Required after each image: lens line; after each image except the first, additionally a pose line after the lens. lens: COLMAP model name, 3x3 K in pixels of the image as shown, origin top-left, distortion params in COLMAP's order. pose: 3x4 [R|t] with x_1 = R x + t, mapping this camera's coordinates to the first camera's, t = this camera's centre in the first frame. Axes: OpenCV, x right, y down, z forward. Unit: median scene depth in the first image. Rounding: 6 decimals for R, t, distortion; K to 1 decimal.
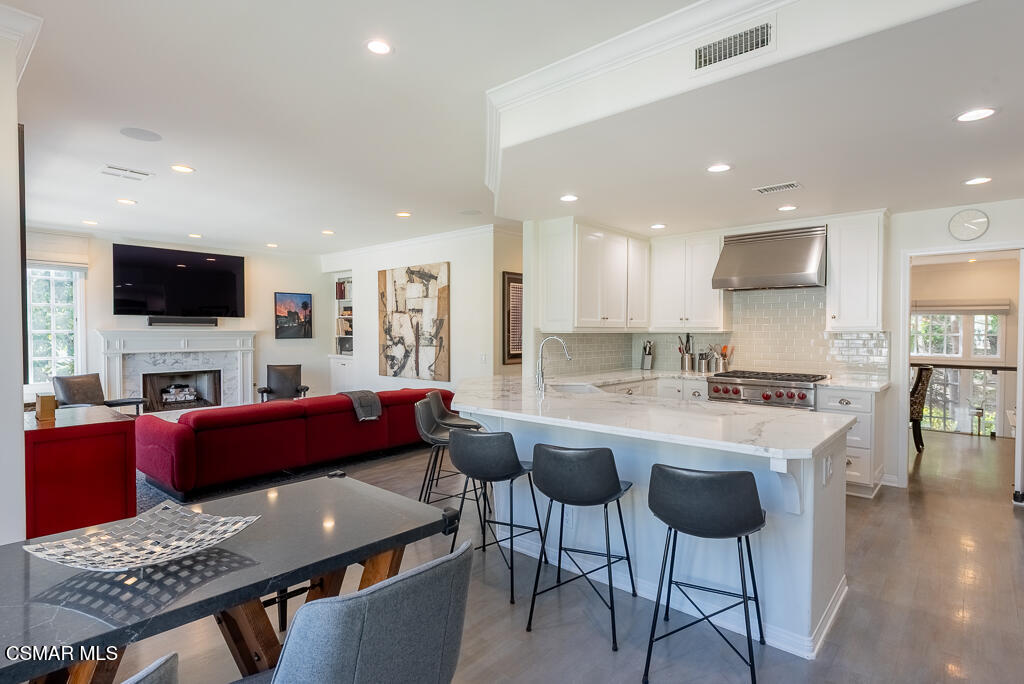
lens RADIAL K [[525.5, 0, 516.2], [0, 525.5, 340.9], [0, 0, 1]] dist [0.011571, -0.004766]
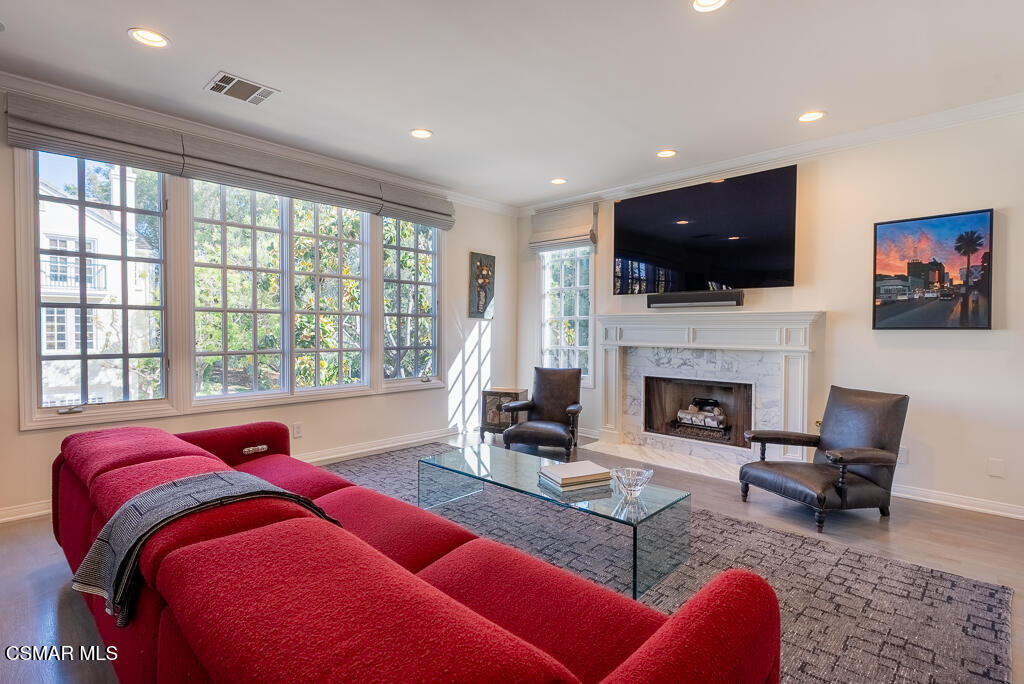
lens RADIAL K [[498.6, 0, 512.3], [0, 498.6, 340.4], [0, 0, 1]] dist [0.009331, -0.005580]
pose [[-0.049432, 0.019333, -0.998590, -0.029560], [-0.026771, 0.999428, 0.020674, 0.005219], [0.998419, 0.027755, -0.048886, 0.852181]]
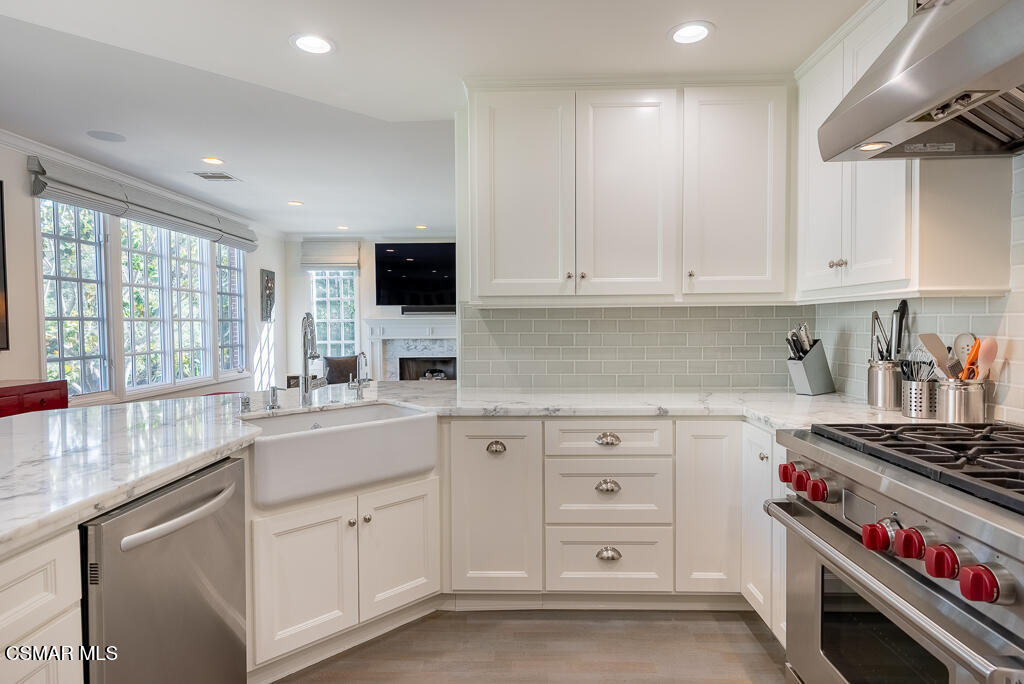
lens RADIAL K [[559.4, 0, 514.8], [0, 559.4, 342.3], [0, 0, 1]] dist [0.017581, -0.002515]
pose [[0.637981, 0.019053, -0.769816, 0.356912], [-0.005449, 0.999781, 0.020229, 0.004391], [0.770033, -0.008711, 0.637945, 0.433273]]
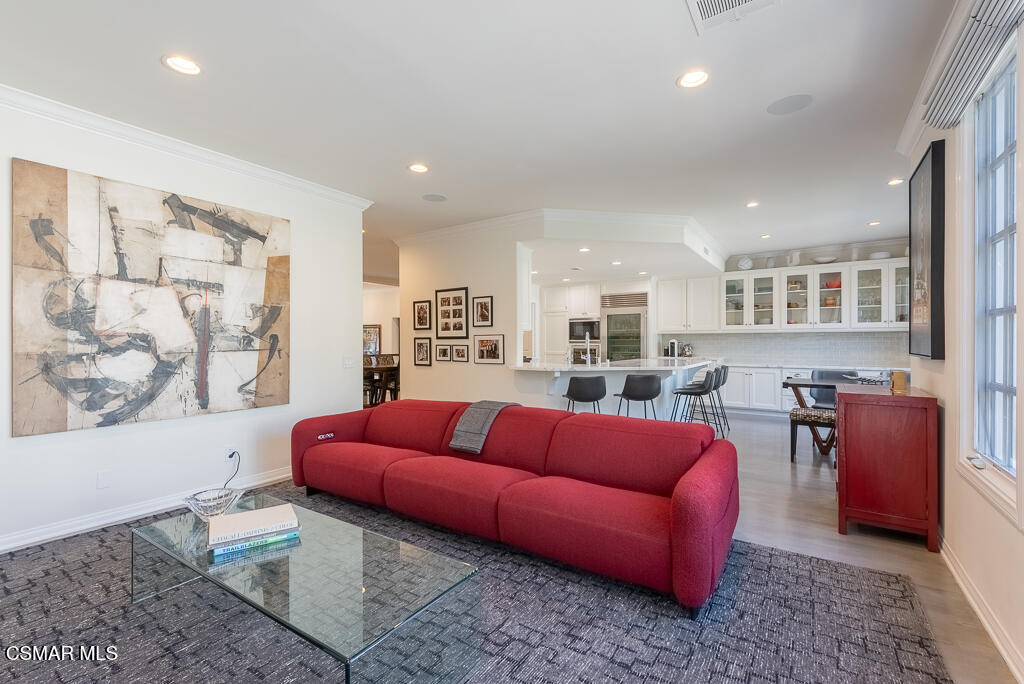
lens RADIAL K [[437.0, 0, 512.5], [0, 437.0, 342.0], [0, 0, 1]] dist [0.002296, -0.000572]
pose [[-0.116866, -0.001771, 0.993146, -0.674420], [0.022656, 0.999733, 0.004449, 0.004771], [-0.992889, 0.023020, -0.116794, 0.758944]]
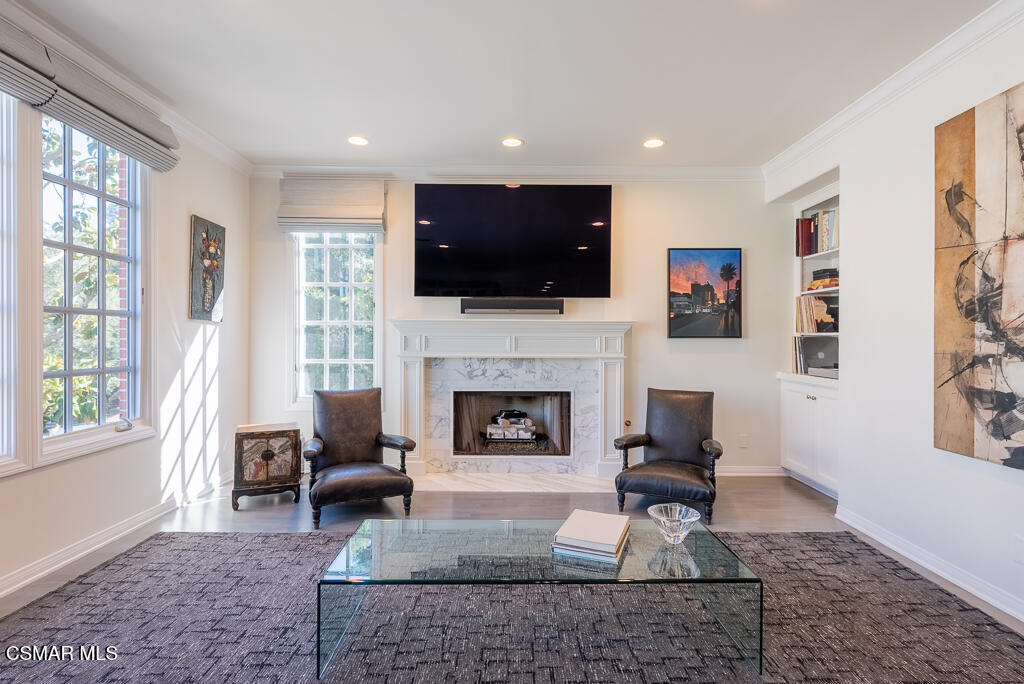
lens RADIAL K [[498.6, 0, 514.6], [0, 498.6, 341.5], [0, 0, 1]] dist [0.009331, -0.005580]
pose [[0.661108, 0.004818, -0.750275, -0.222472], [-0.019116, 0.999763, -0.010423, 0.008704], [0.750047, 0.021233, 0.661044, 0.665074]]
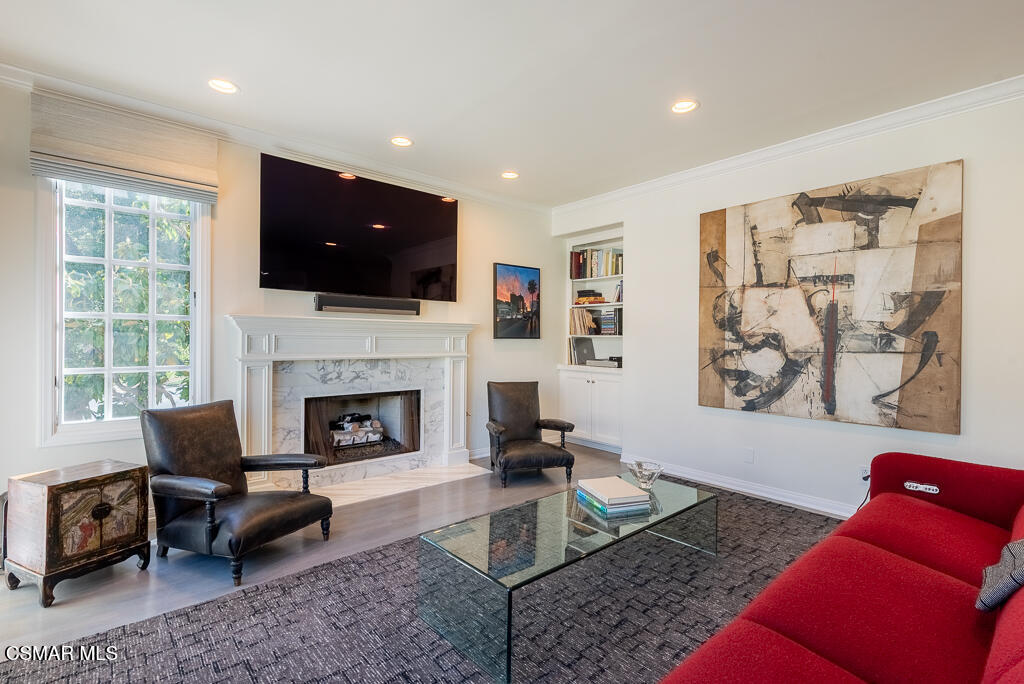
lens RADIAL K [[479.0, 0, 513.1], [0, 479.0, 342.0], [0, 0, 1]] dist [0.010857, -0.003553]
pose [[0.990732, 0.006517, -0.135671, -0.425664], [-0.008805, 0.999829, -0.016265, 0.010246], [0.135542, 0.017309, 0.990620, 0.534086]]
